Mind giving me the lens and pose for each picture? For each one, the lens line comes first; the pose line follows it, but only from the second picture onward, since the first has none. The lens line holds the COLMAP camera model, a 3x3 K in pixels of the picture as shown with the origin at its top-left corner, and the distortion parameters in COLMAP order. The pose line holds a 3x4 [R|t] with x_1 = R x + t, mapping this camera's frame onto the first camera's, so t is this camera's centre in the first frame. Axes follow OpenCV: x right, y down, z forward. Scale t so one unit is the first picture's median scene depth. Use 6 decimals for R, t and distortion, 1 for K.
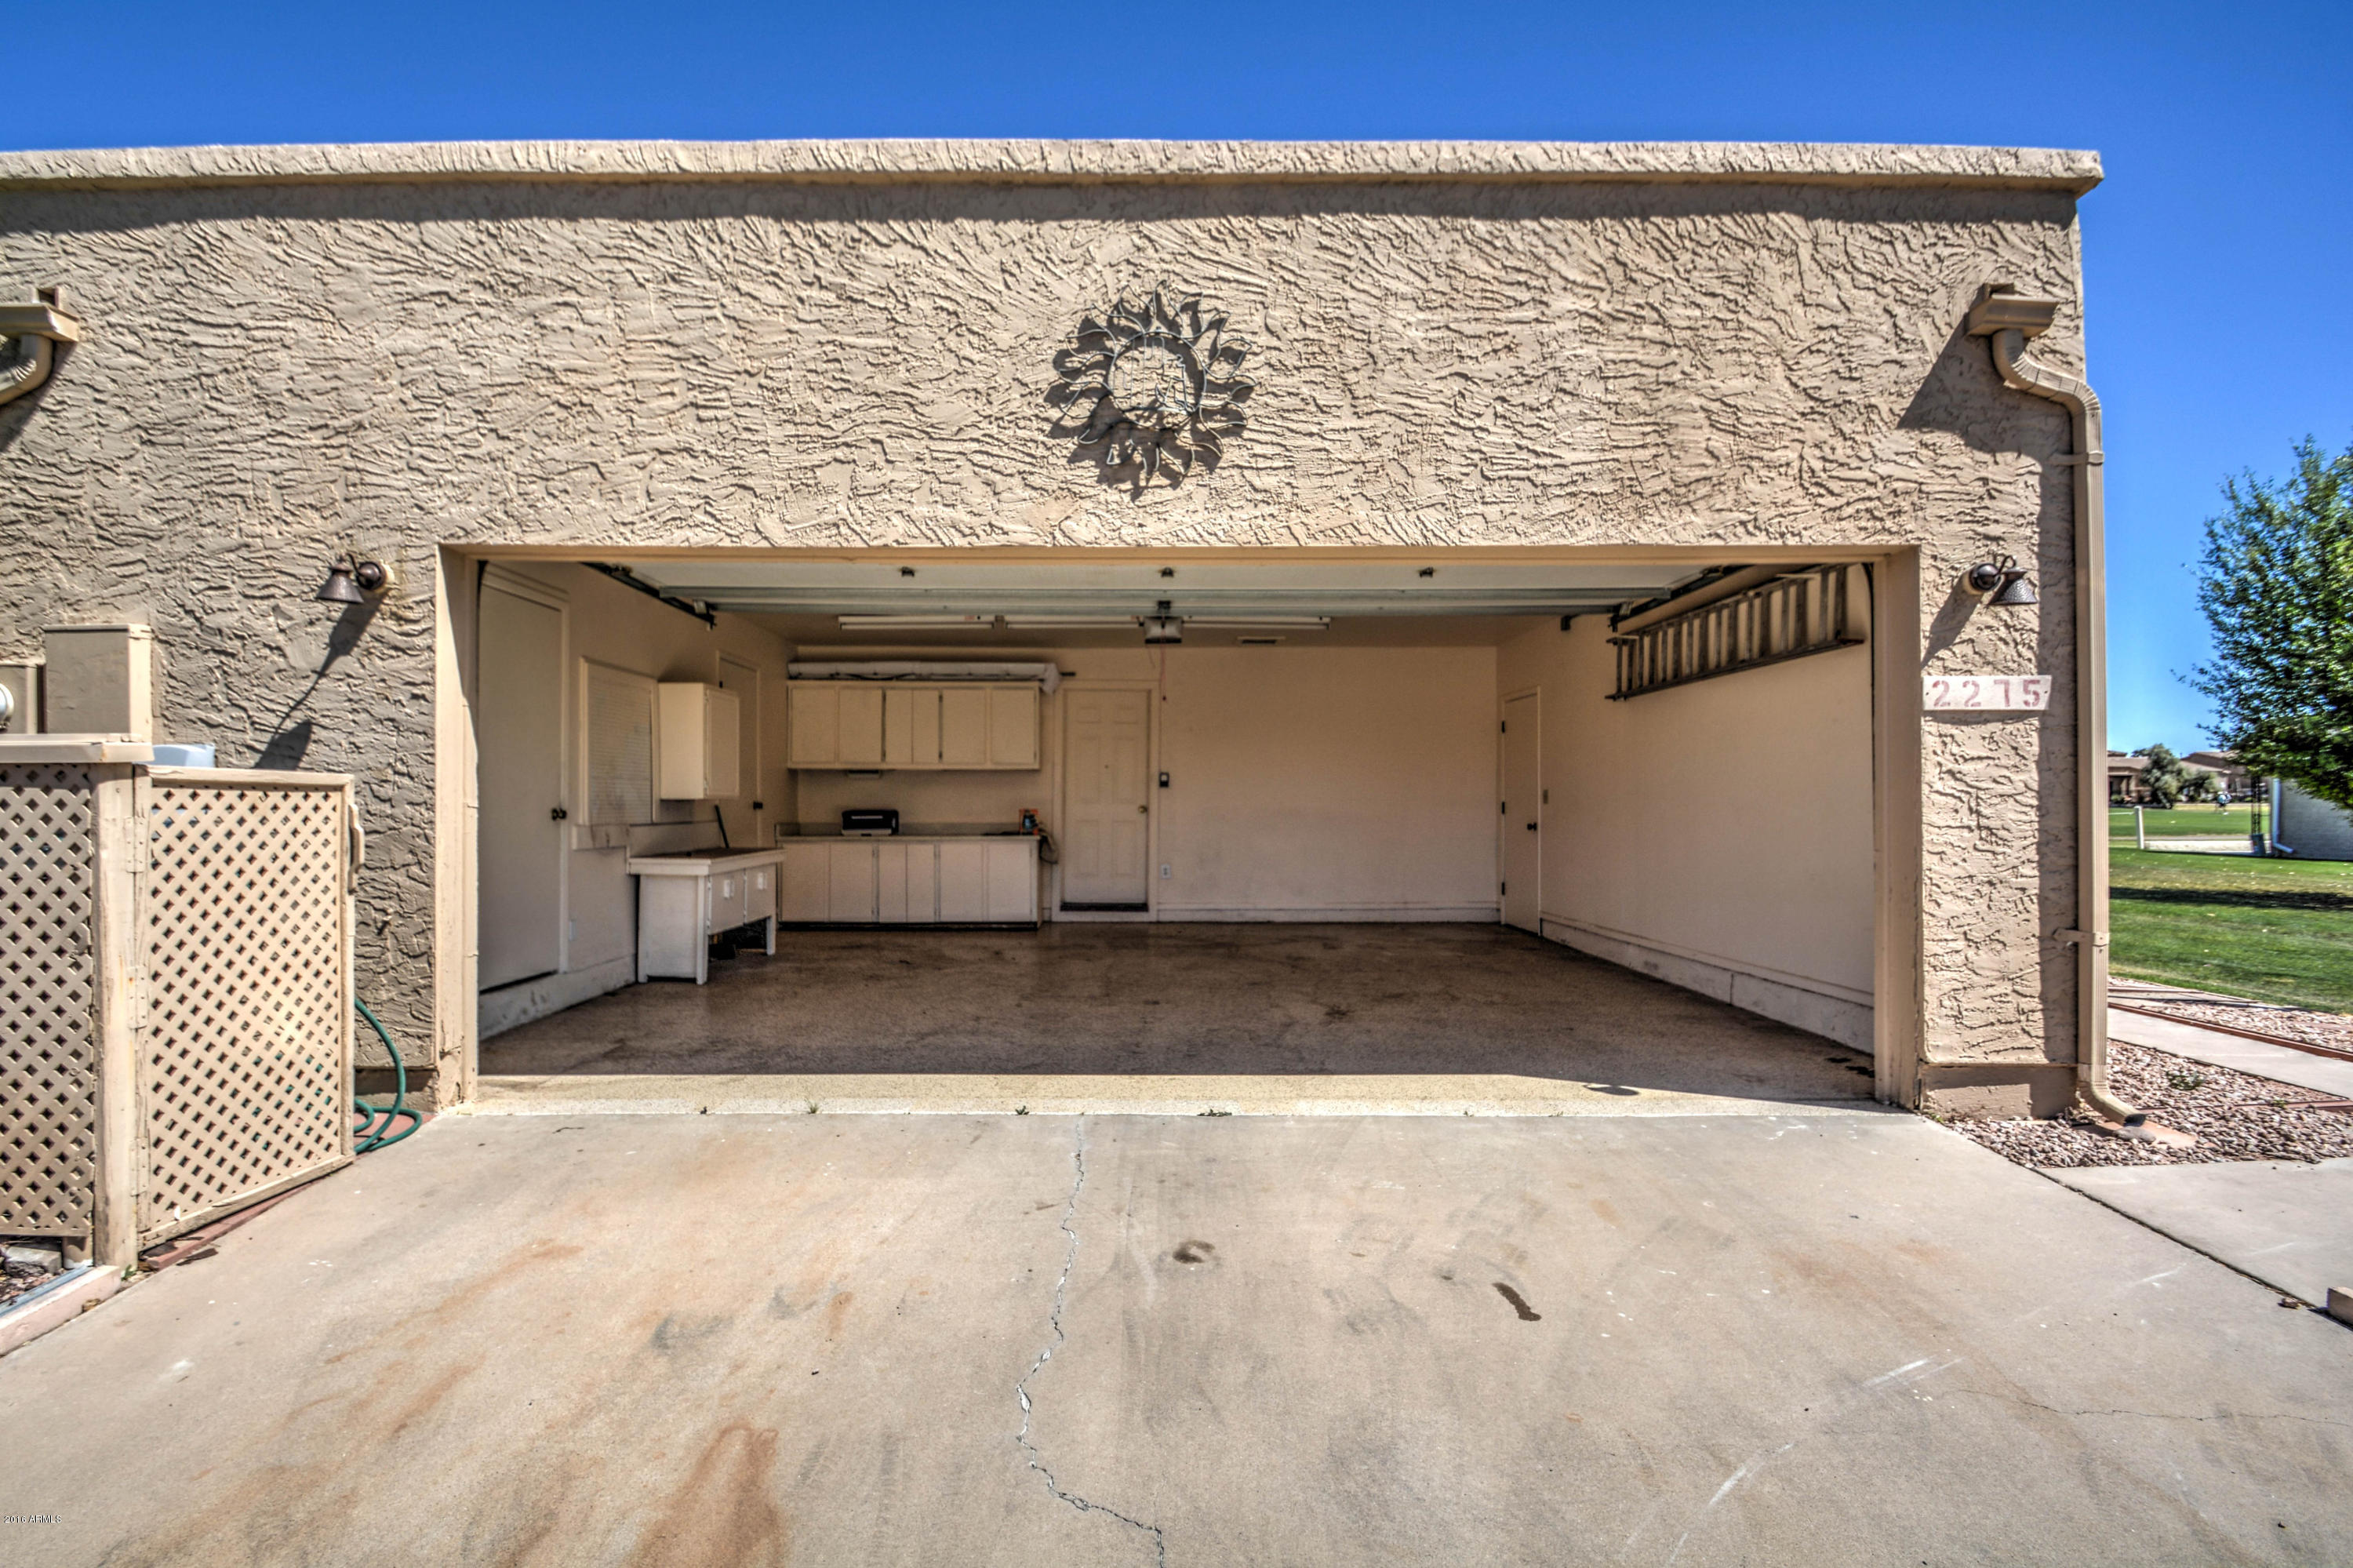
lens RADIAL K [[1076.8, 0, 1173.3], [0, 1076.8, 783.7], [0, 0, 1]] dist [-0.001271, -0.000367]
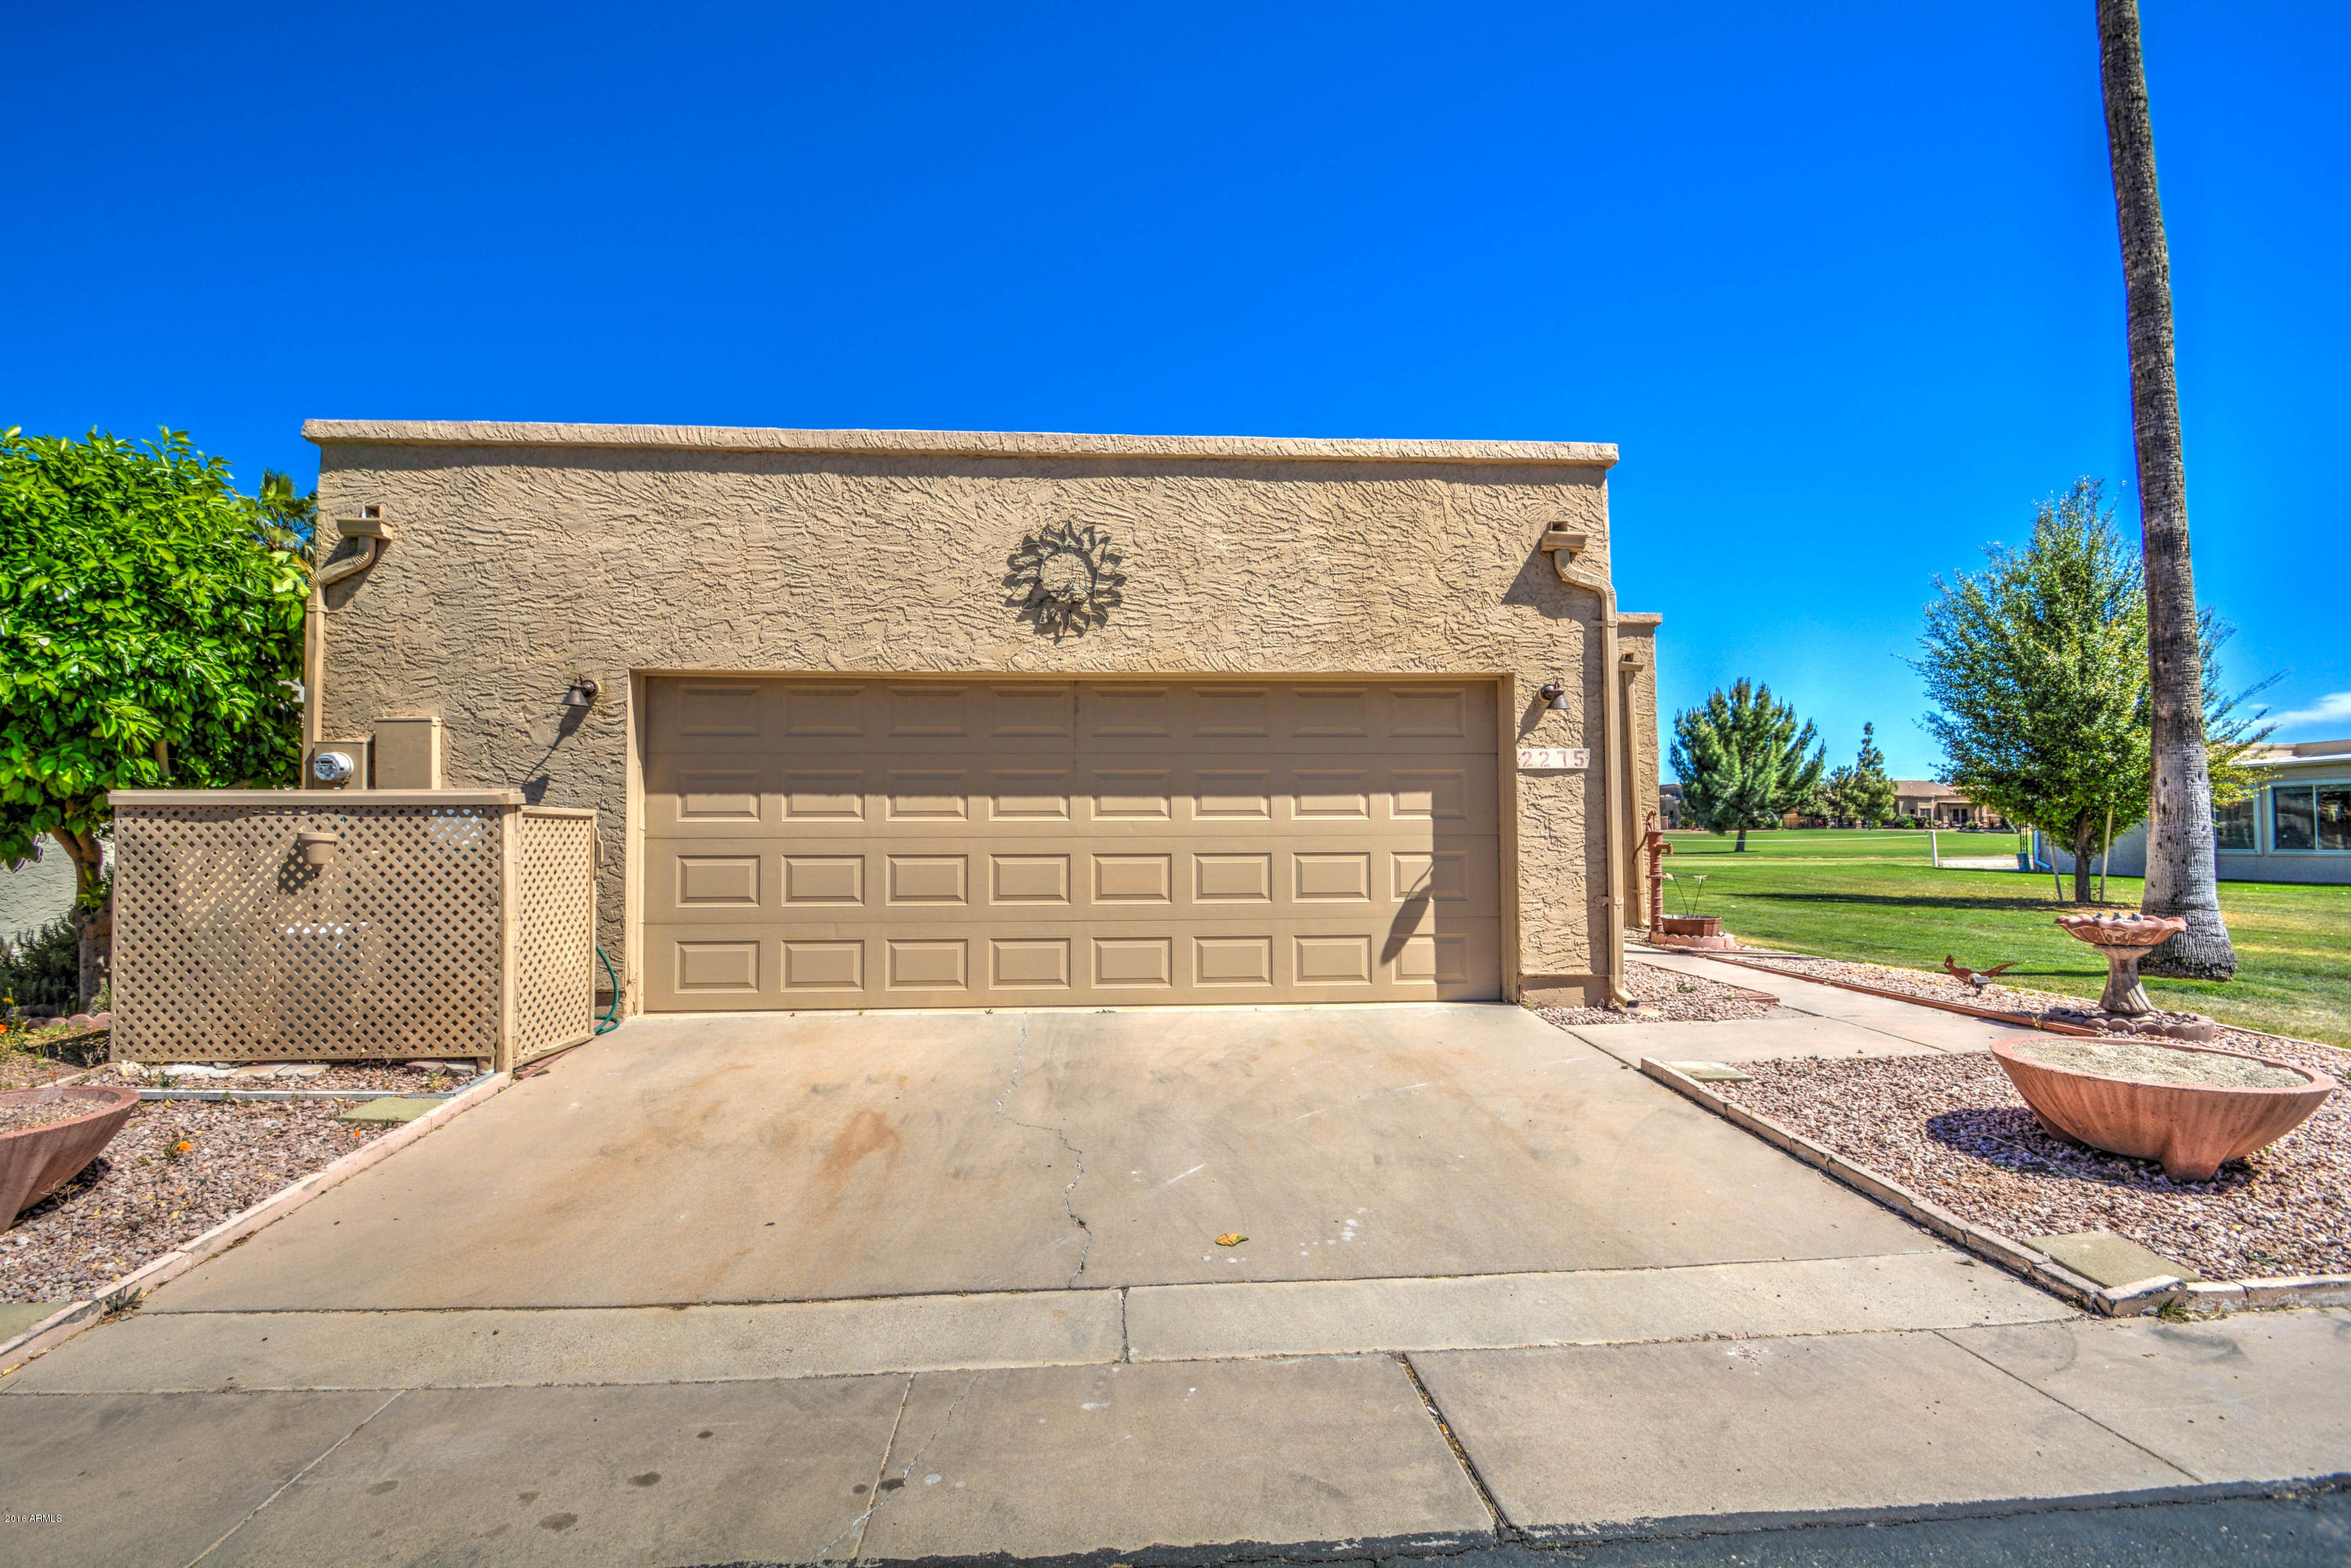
lens RADIAL K [[1075.8, 0, 1168.8], [0, 1075.8, 797.5], [0, 0, 1]] dist [-0.001271, -0.000367]
pose [[0.998701, -0.003565, 0.050821, 0.053503], [0.004405, 0.999855, -0.016419, 0.003497], [-0.050755, 0.016621, 0.998573, -0.679938]]
